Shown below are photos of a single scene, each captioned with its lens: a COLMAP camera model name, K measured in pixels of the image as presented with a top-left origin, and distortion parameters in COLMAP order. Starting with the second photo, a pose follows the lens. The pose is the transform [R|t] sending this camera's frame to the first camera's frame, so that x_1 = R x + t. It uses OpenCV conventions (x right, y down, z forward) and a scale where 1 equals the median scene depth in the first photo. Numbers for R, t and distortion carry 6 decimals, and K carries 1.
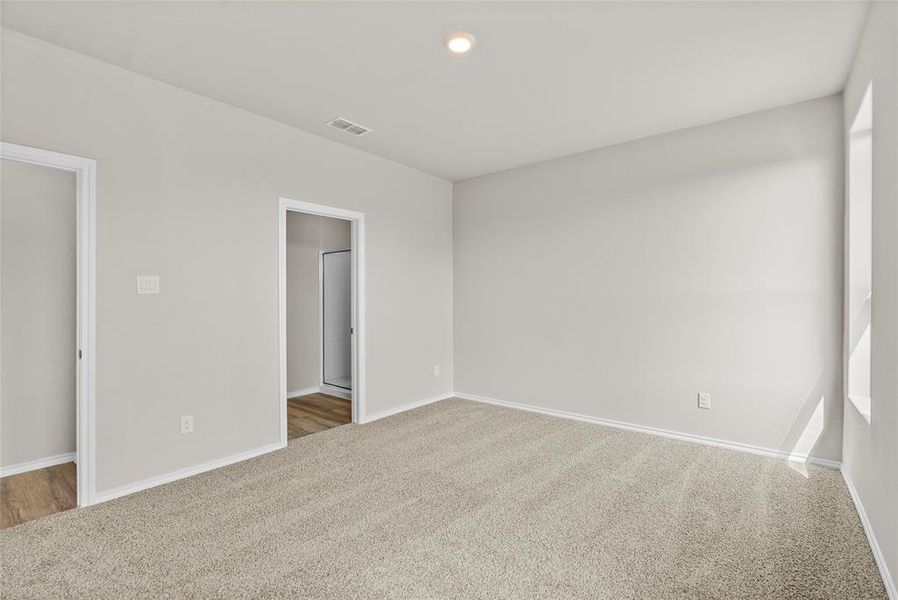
lens RADIAL K [[399.2, 0, 449.0], [0, 399.2, 300.0], [0, 0, 1]] dist [-0.001787, -0.000139]
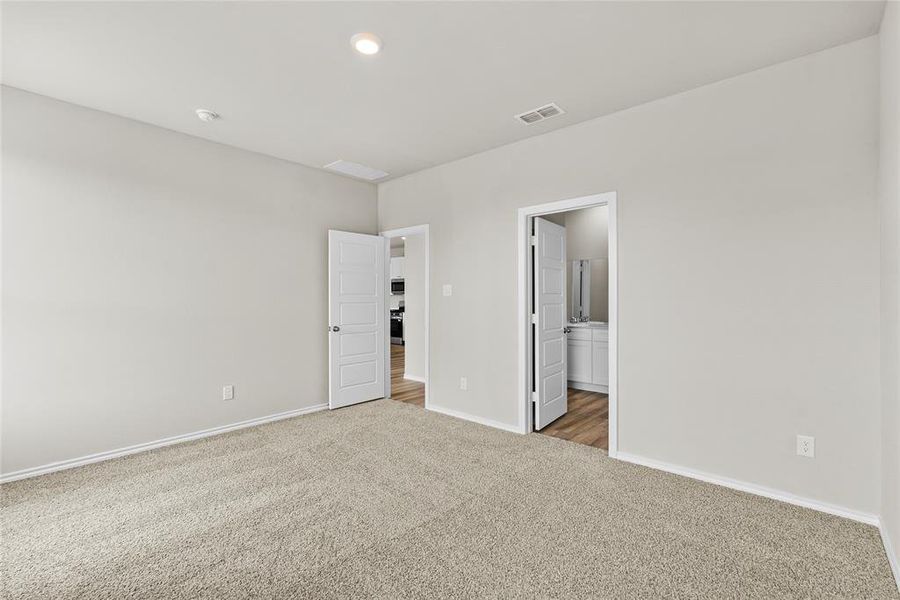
lens RADIAL K [[400.1, 0, 450.0], [0, 400.1, 300.0], [0, 0, 1]] dist [-0.001787, -0.000139]
pose [[-0.025781, 0.005739, -0.999651, 0.730873], [-0.005438, 0.999968, 0.005881, -0.007143], [0.999653, 0.005588, -0.025749, 0.869180]]
